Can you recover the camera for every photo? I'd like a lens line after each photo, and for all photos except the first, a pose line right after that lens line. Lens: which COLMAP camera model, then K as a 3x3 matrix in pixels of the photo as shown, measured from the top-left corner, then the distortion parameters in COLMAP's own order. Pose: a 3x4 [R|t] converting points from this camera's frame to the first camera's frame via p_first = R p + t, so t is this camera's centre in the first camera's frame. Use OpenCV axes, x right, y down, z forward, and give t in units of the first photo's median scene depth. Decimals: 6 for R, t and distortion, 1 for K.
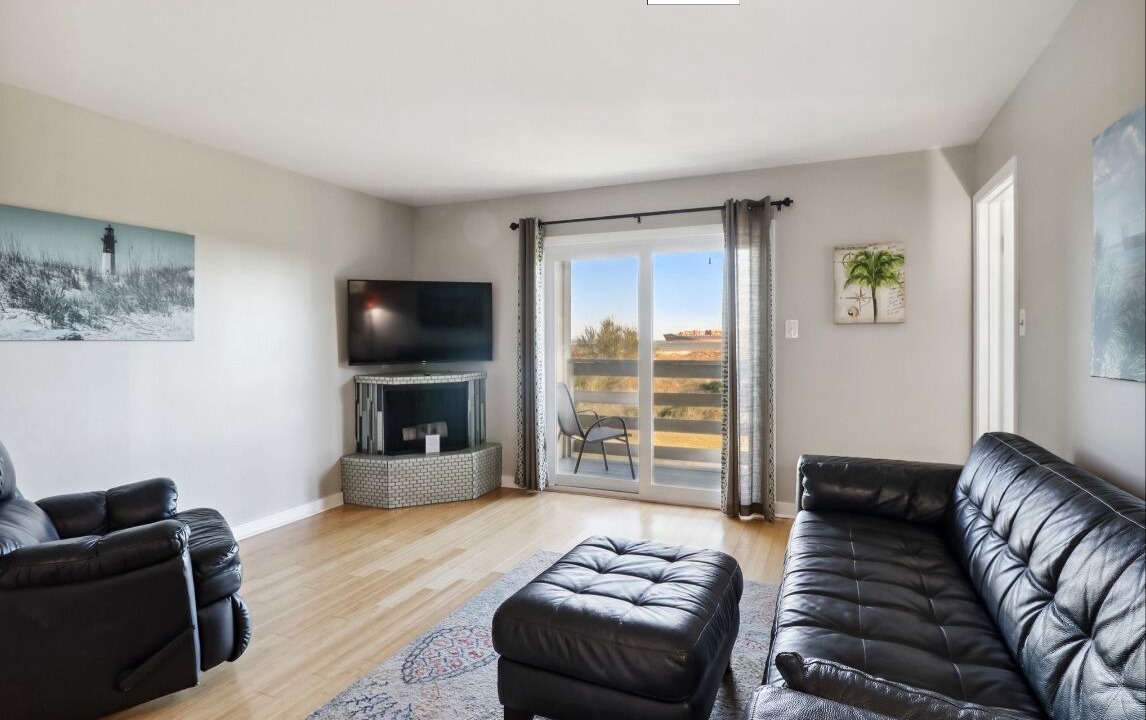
lens RADIAL K [[603.4, 0, 574.1], [0, 603.4, 343.4], [0, 0, 1]] dist [-0.001123, -0.000335]
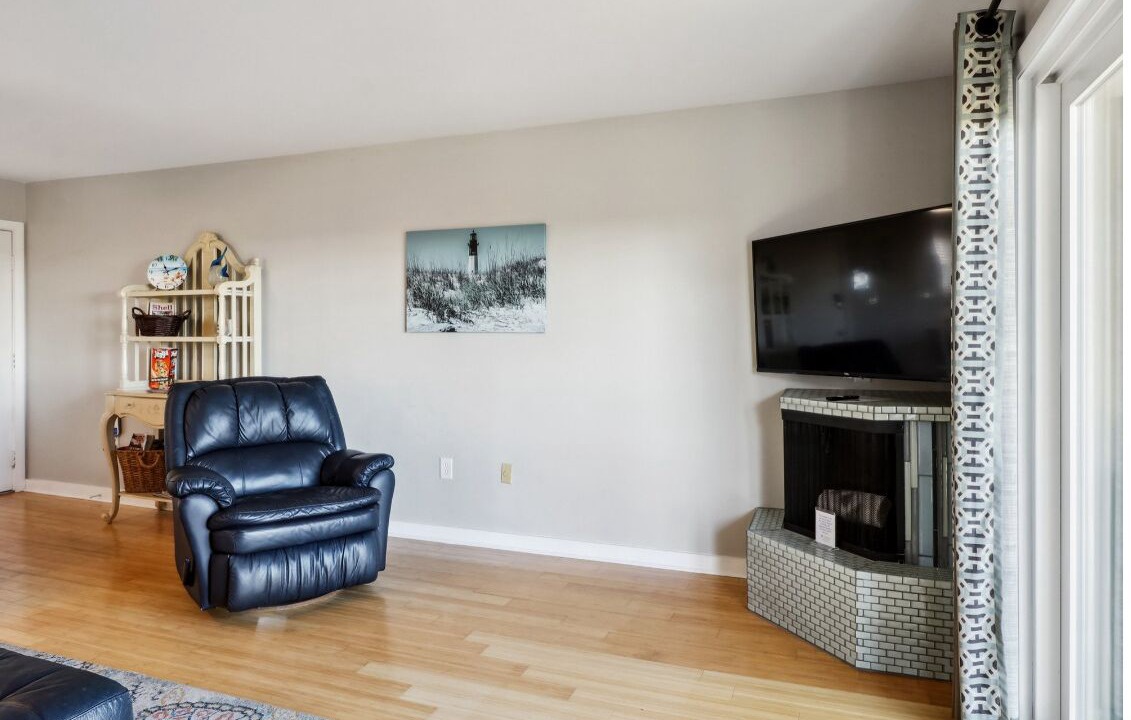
lens RADIAL K [[706.4, 0, 567.1], [0, 706.4, 333.1], [0, 0, 1]] dist [-0.004340, -0.000731]
pose [[0.039734, 0.009068, -0.999169, 0.512829], [-0.005057, 0.999948, 0.008874, -0.014535], [0.999197, 0.004700, 0.039778, 1.009424]]
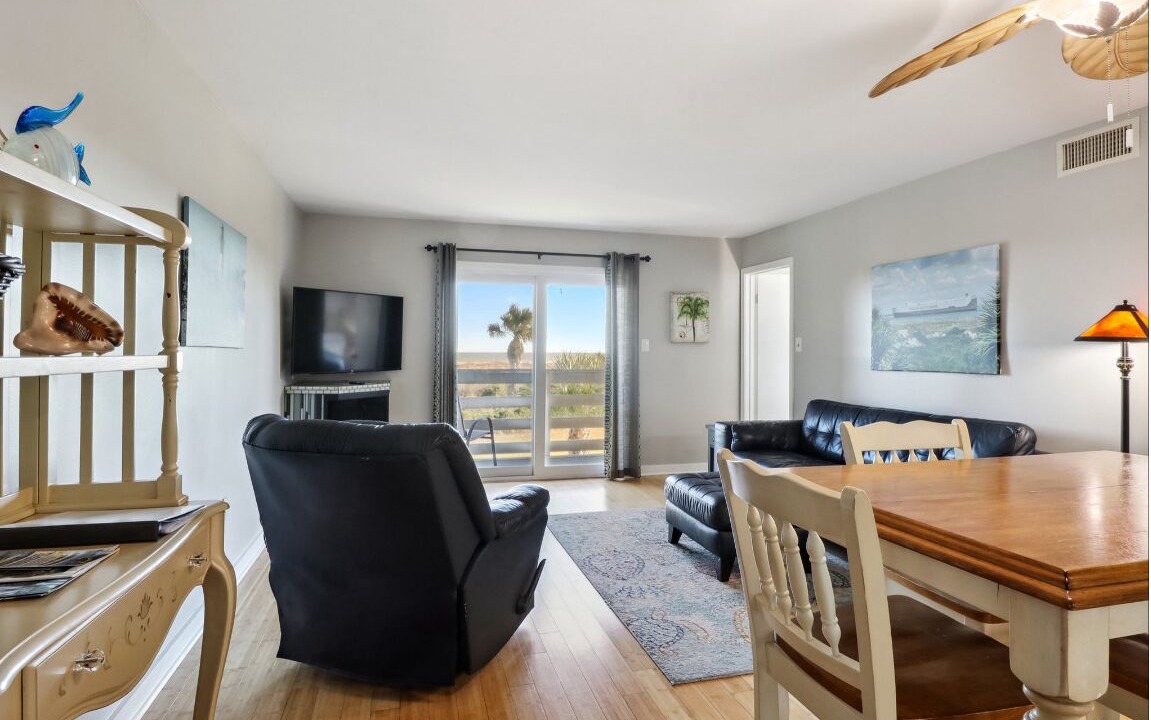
lens RADIAL K [[624.3, 0, 576.0], [0, 624.3, 346.8], [0, 0, 1]] dist [0.000135, -0.000059]
pose [[0.783435, 0.014833, 0.621297, -0.852481], [-0.005048, 0.999834, -0.017505, 0.007779], [-0.621454, 0.010578, 0.783380, -0.091316]]
